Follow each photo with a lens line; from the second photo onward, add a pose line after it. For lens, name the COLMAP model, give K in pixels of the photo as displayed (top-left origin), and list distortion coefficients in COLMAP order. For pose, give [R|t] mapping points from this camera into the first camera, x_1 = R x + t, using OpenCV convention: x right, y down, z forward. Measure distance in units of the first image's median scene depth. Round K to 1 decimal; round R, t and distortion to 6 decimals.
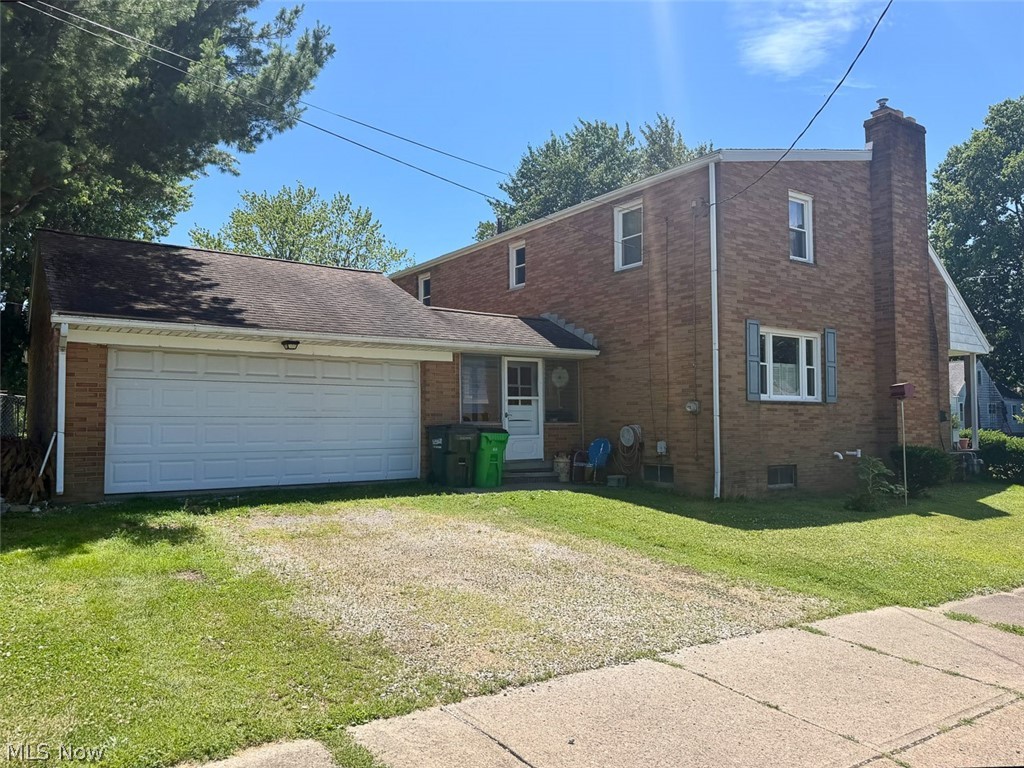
lens RADIAL K [[752.8, 0, 511.8], [0, 752.8, 385.0], [0, 0, 1]] dist [-0.005479, -0.003764]
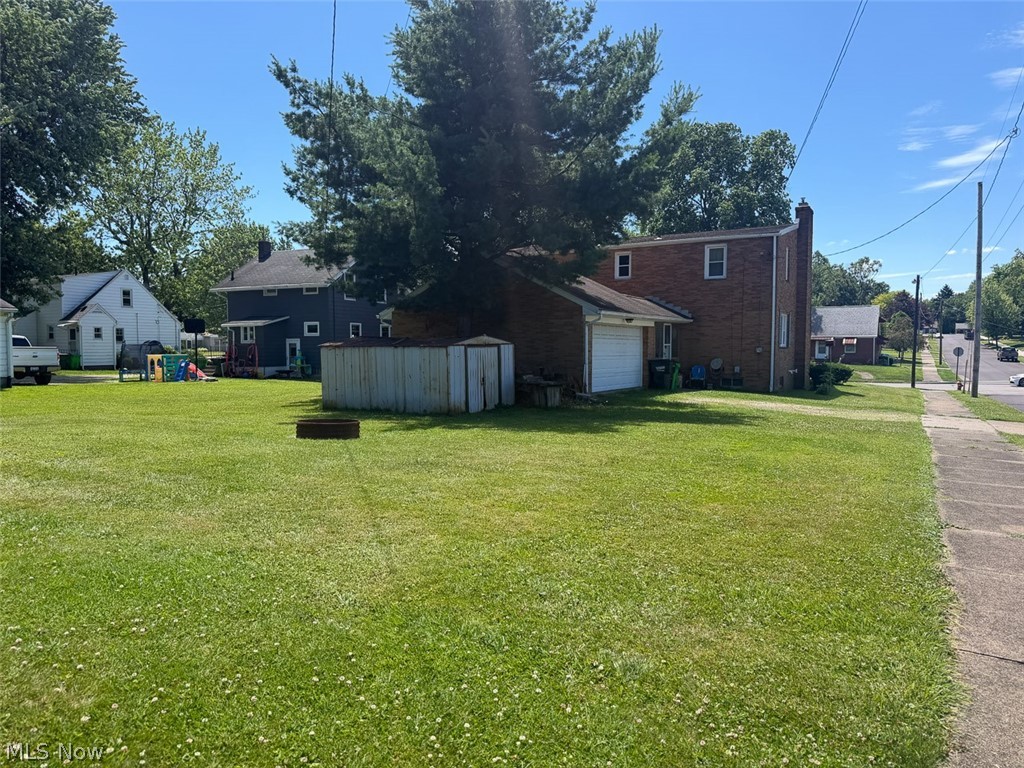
lens RADIAL K [[752.8, 0, 516.8], [0, 752.8, 381.5], [0, 0, 1]] dist [-0.005479, -0.003764]
pose [[0.885727, -0.024144, 0.463579, -1.191298], [-0.018596, 0.995999, 0.087403, -0.048662], [-0.463835, -0.086036, 0.881734, -0.499162]]
